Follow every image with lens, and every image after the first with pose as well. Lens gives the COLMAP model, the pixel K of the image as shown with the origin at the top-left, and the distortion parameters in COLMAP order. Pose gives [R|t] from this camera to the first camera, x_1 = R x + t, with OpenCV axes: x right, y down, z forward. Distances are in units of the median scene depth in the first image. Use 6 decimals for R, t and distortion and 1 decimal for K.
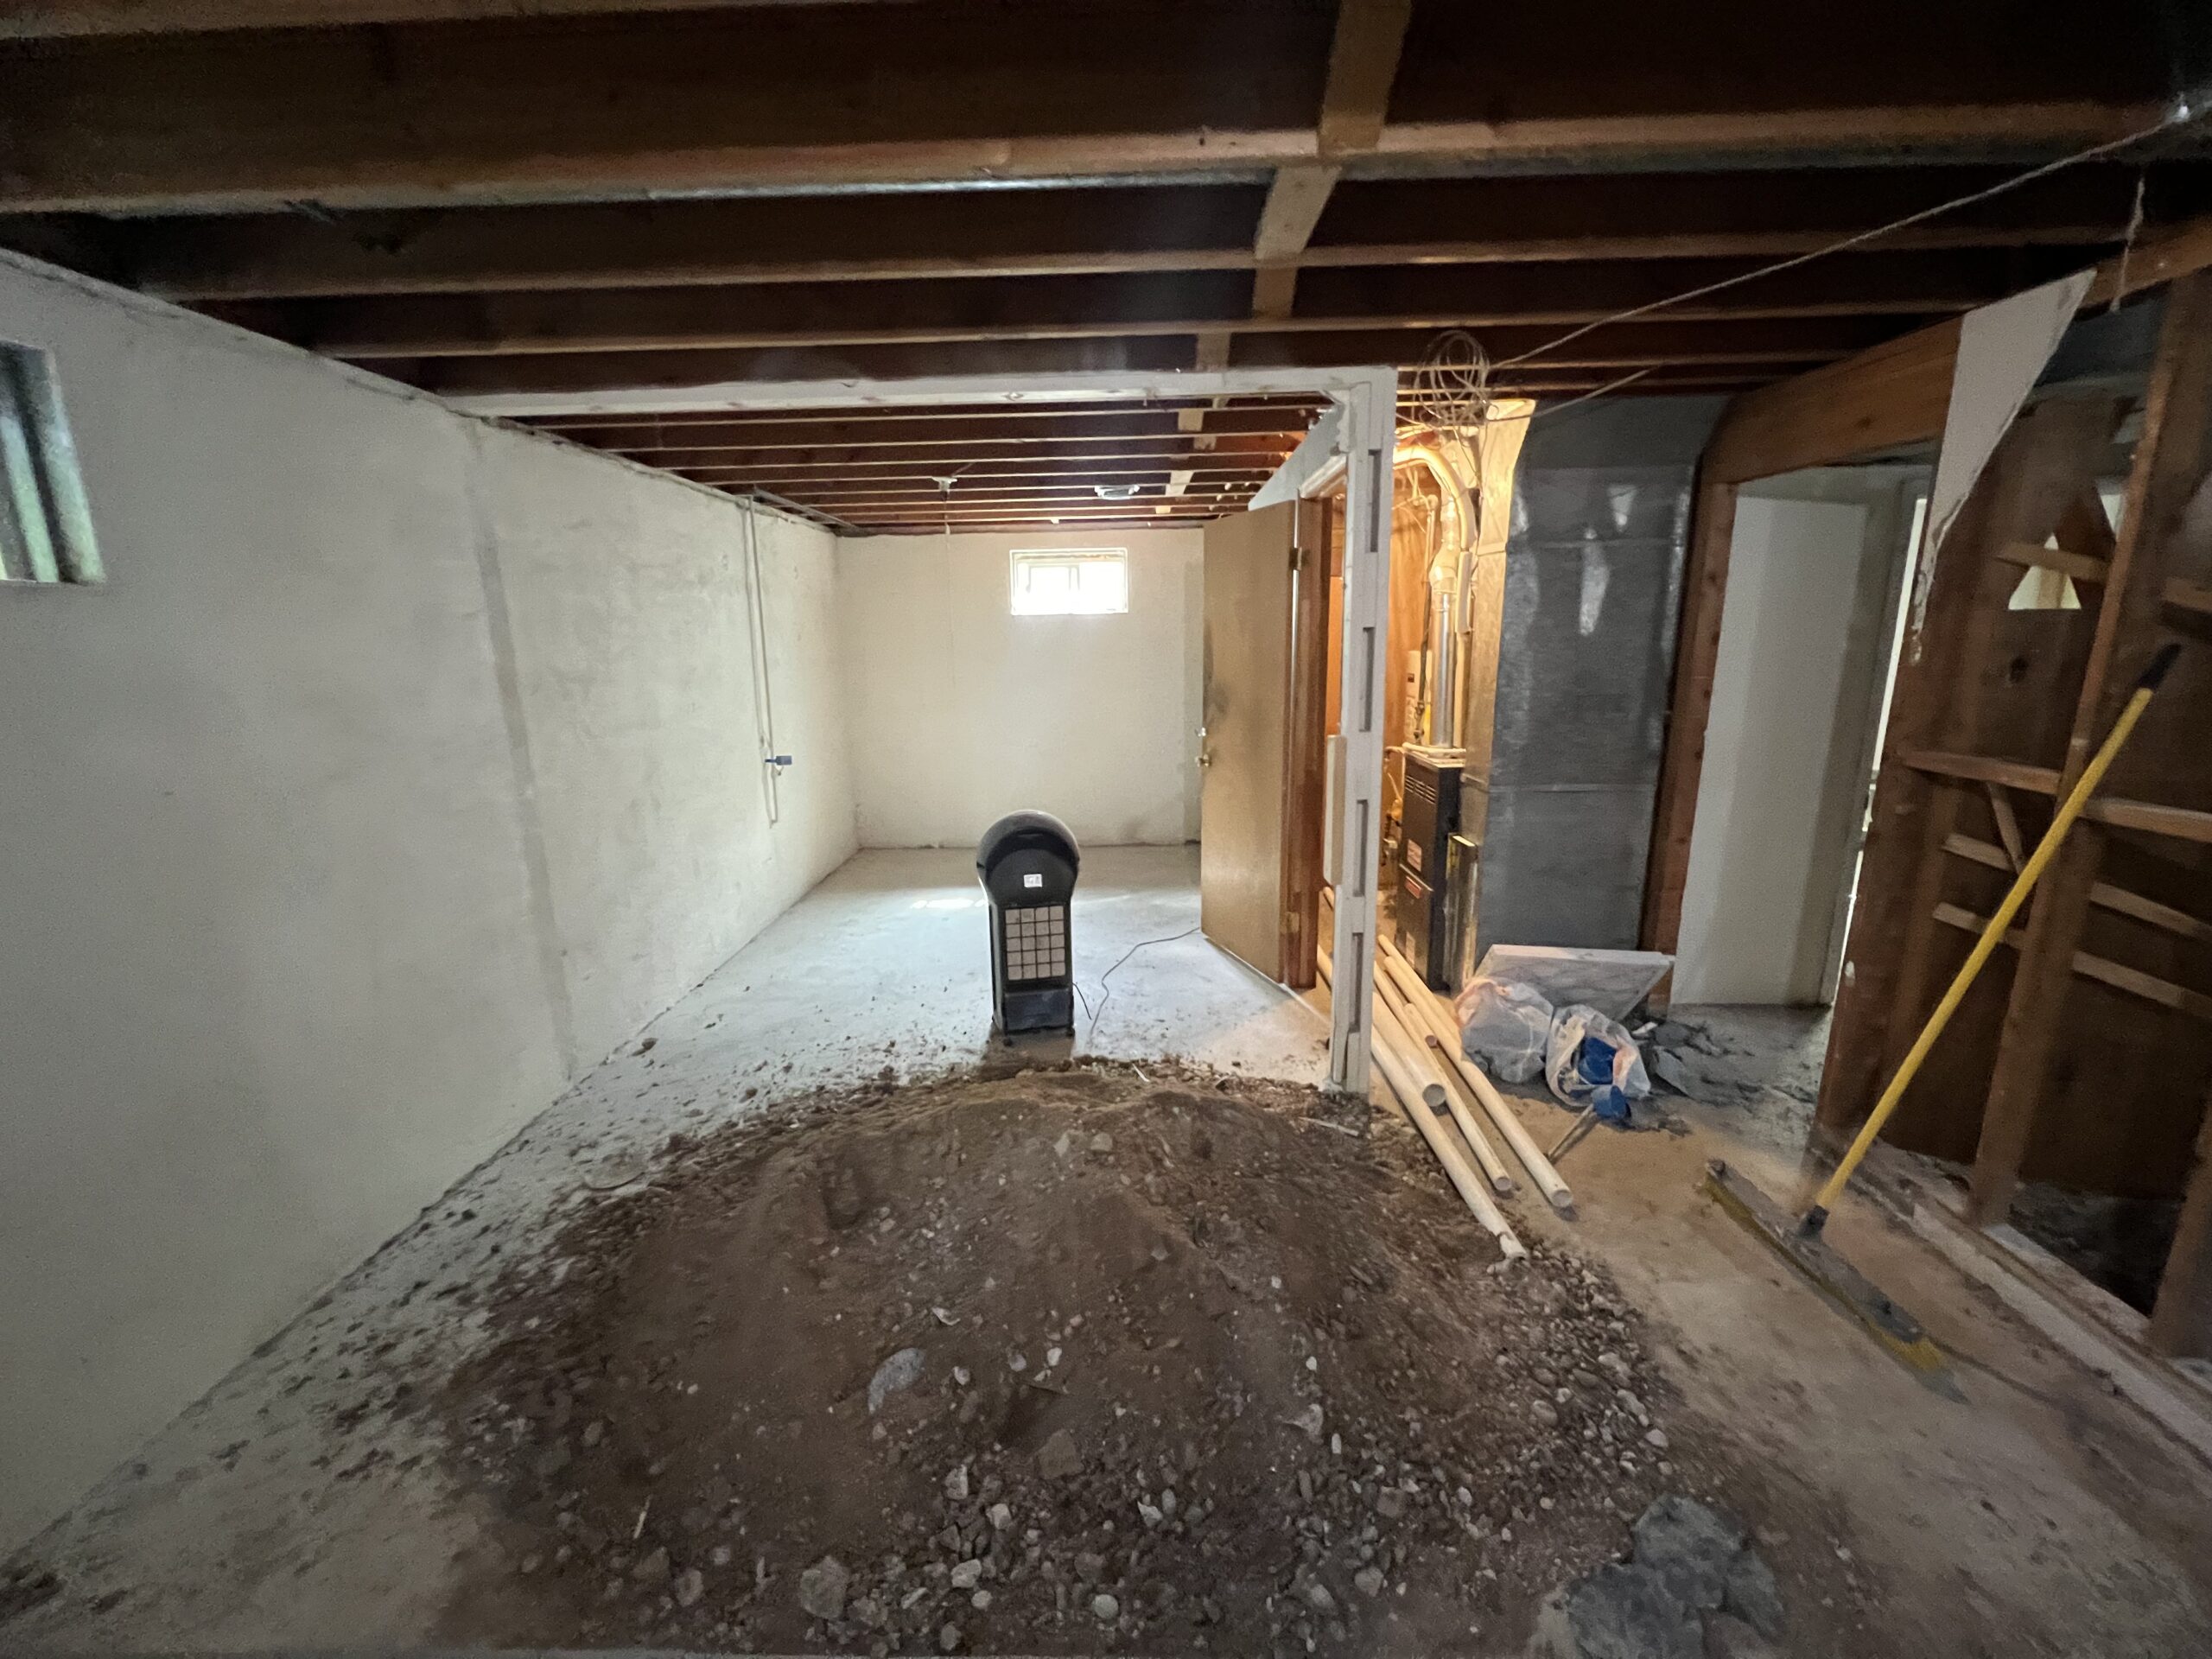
lens RADIAL K [[885.6, 0, 1098.5], [0, 885.6, 818.6], [0, 0, 1]] dist [-0.001769, -0.000259]
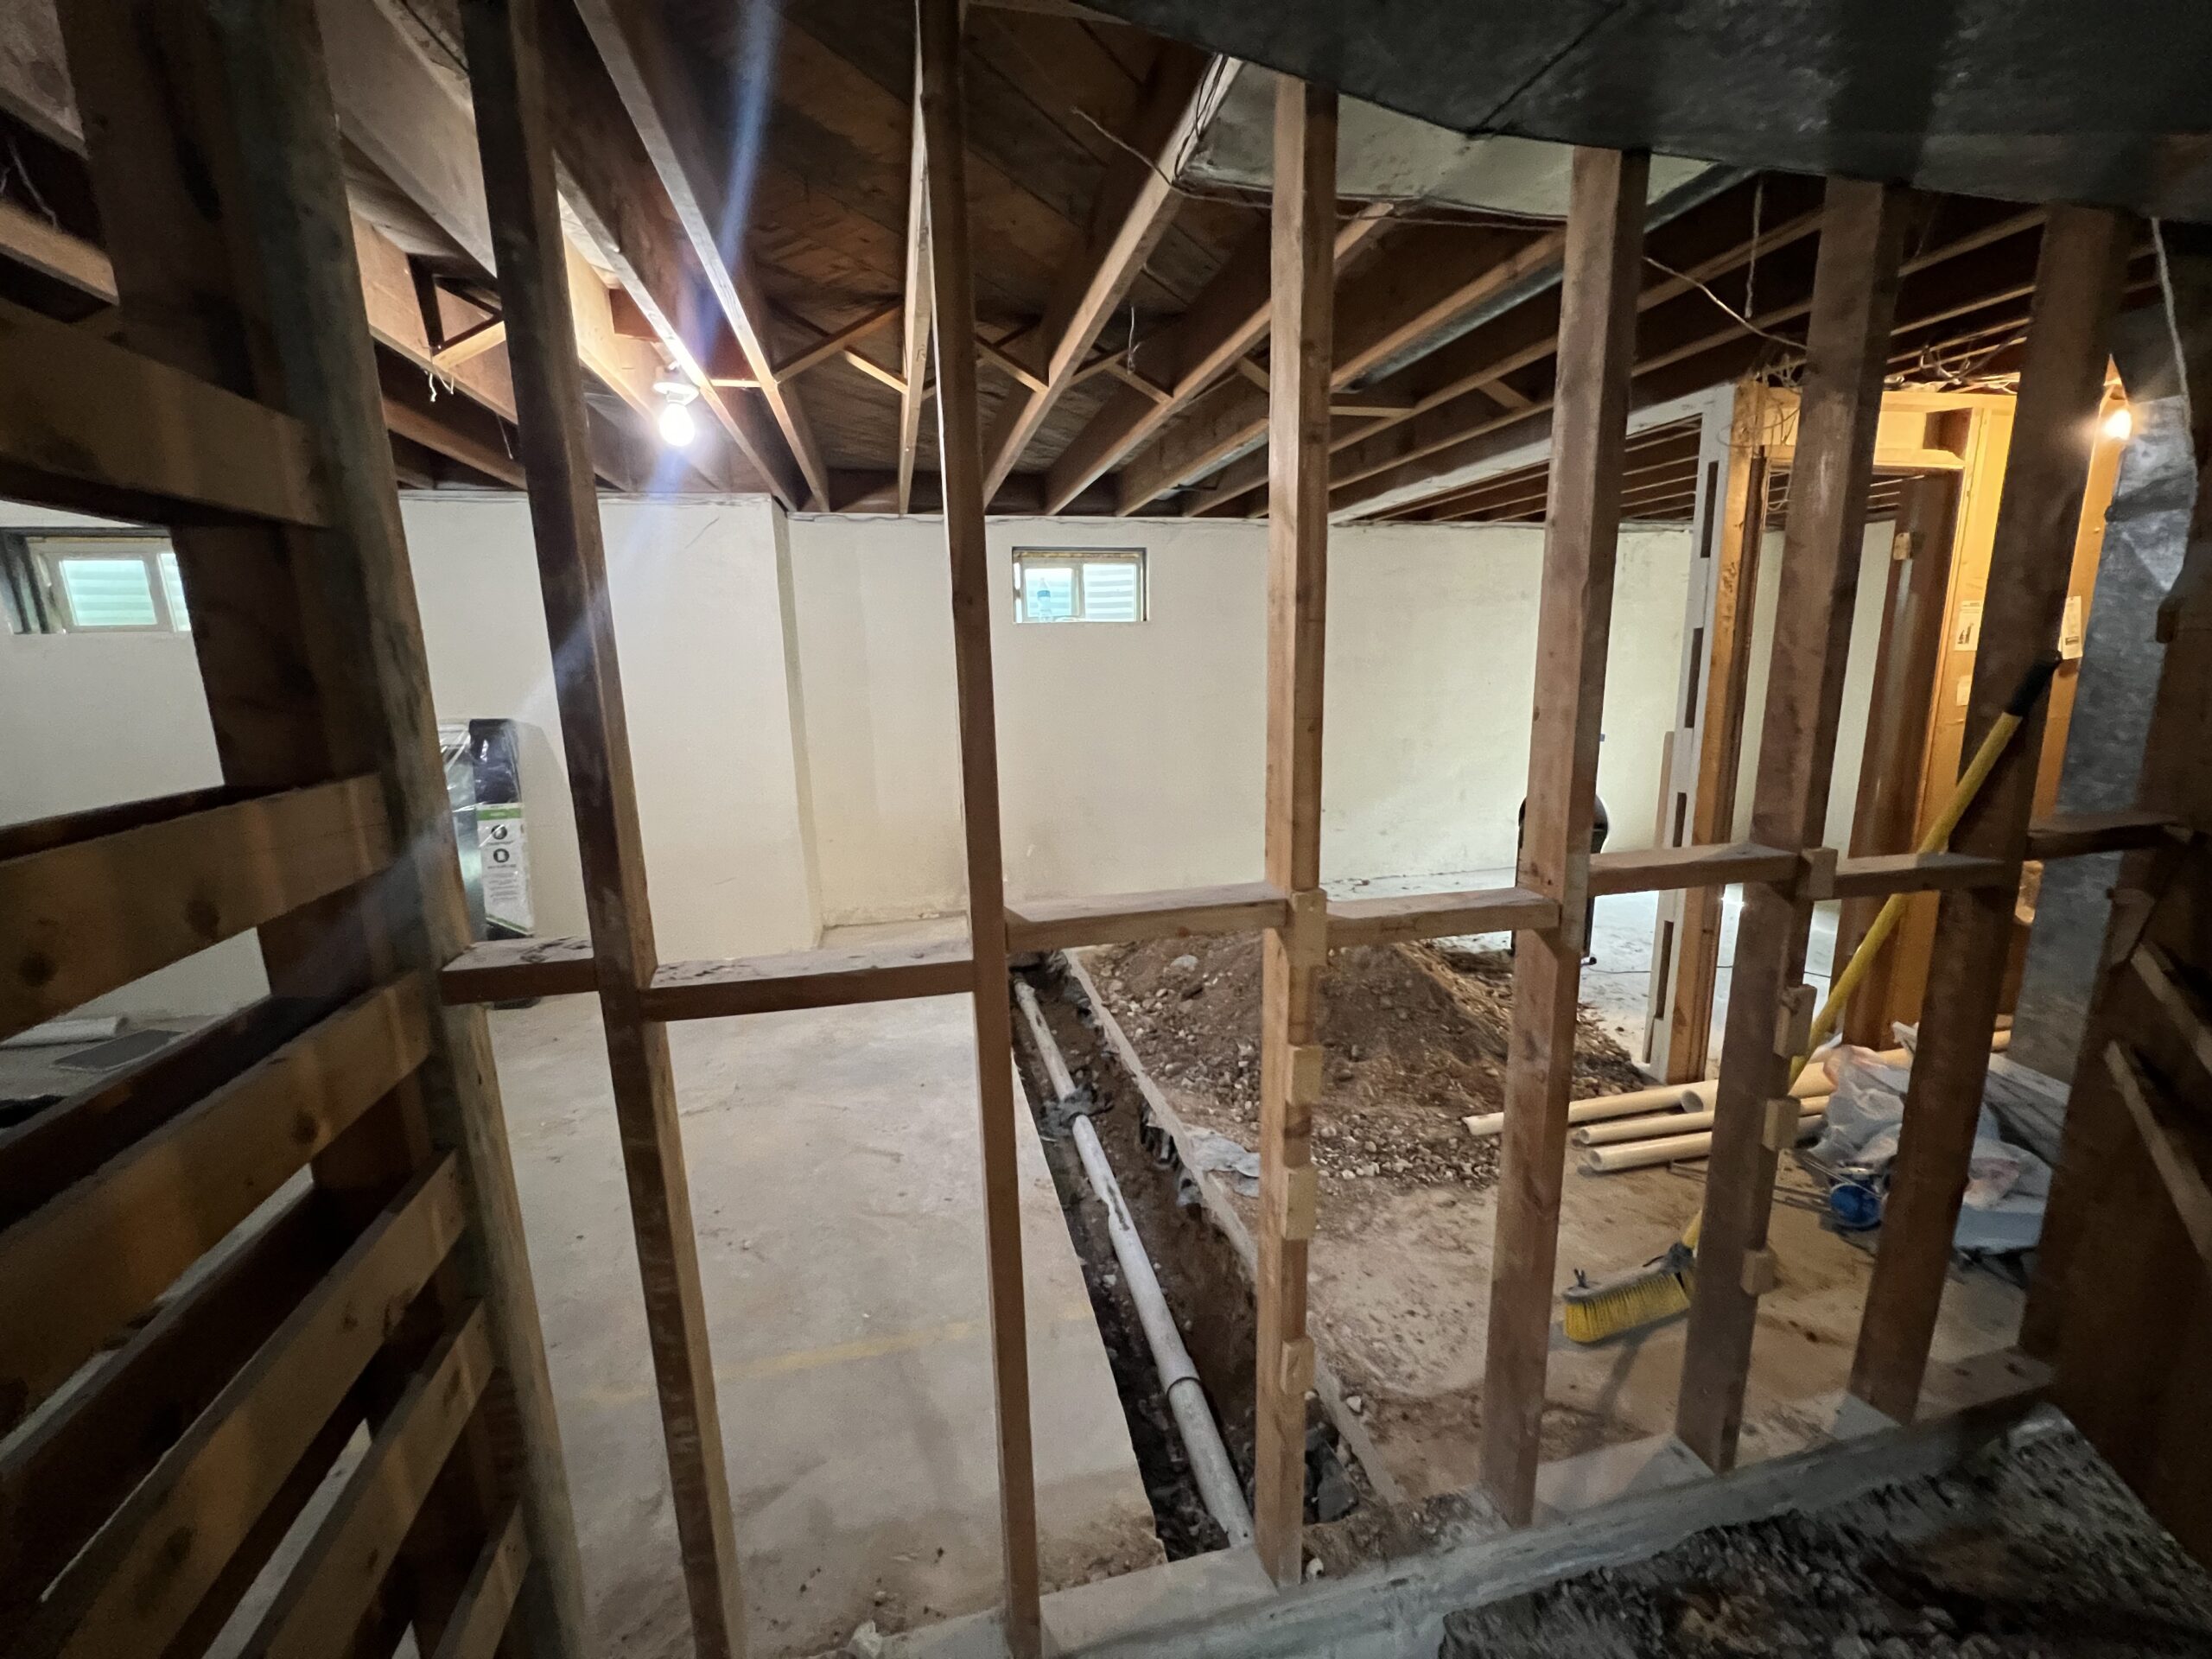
lens RADIAL K [[885.6, 0, 1098.5], [0, 885.6, 818.6], [0, 0, 1]] dist [-0.001769, -0.000259]
pose [[0.248554, 0.194650, -0.948858, 1.025242], [-0.185729, 0.971001, 0.150541, -0.019615], [0.950645, 0.138813, 0.277498, 0.053297]]
